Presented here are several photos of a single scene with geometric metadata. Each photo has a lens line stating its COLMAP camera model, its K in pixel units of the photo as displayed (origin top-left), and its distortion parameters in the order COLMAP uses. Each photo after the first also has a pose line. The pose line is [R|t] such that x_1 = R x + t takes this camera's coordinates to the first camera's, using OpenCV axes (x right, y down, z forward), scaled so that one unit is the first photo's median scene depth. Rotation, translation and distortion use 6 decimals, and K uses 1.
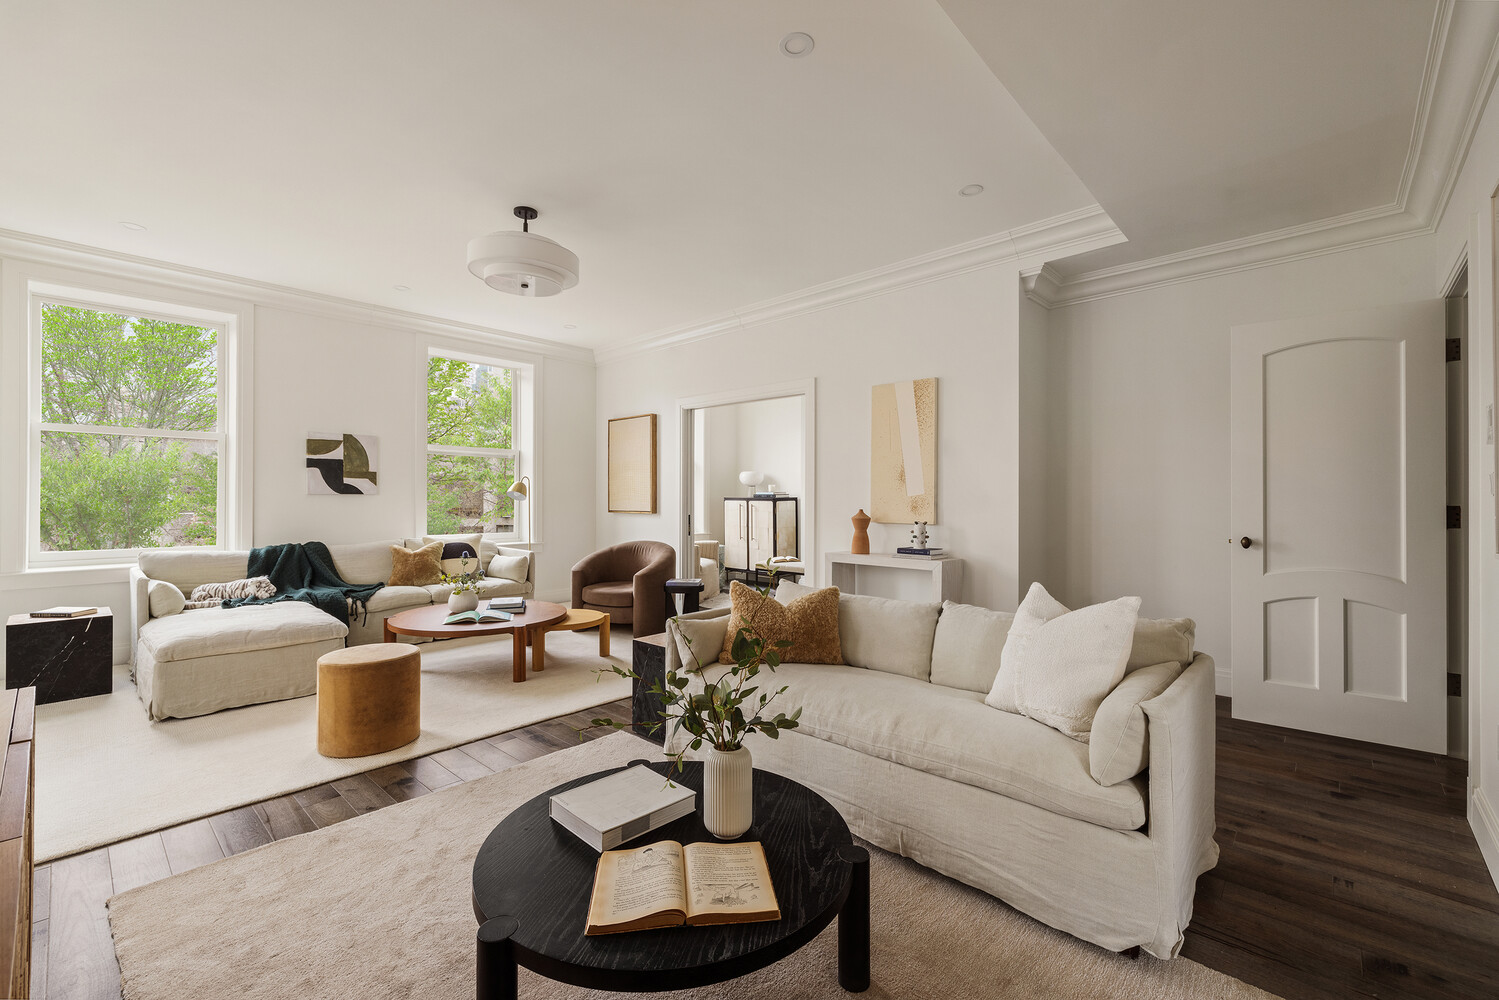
lens RADIAL K [[632.0, 0, 749.5], [0, 632.0, 500.0], [0, 0, 1]] dist [0.000854, 0.000143]
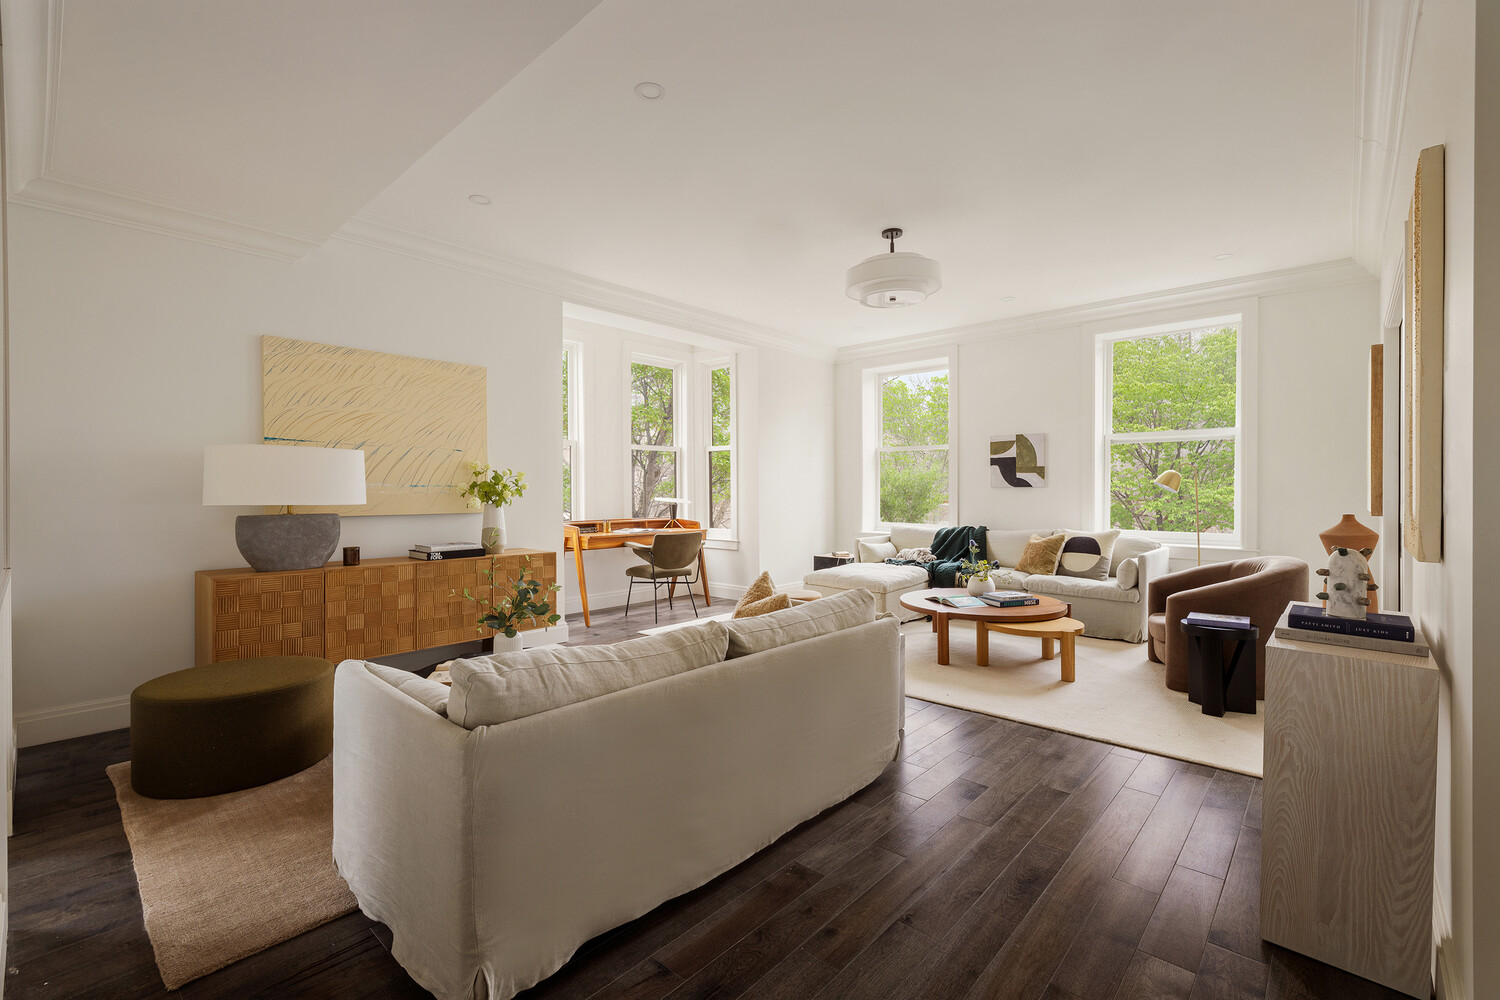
lens RADIAL K [[659.3, 0, 750.0], [0, 659.3, 500.0], [0, 0, 1]] dist [-0.001705, -0.000208]
pose [[0.006636, 0.012709, -0.999897, 0.553923], [0.000682, 0.999919, 0.012713, -0.001522], [0.999978, -0.000766, 0.006627, 0.513004]]
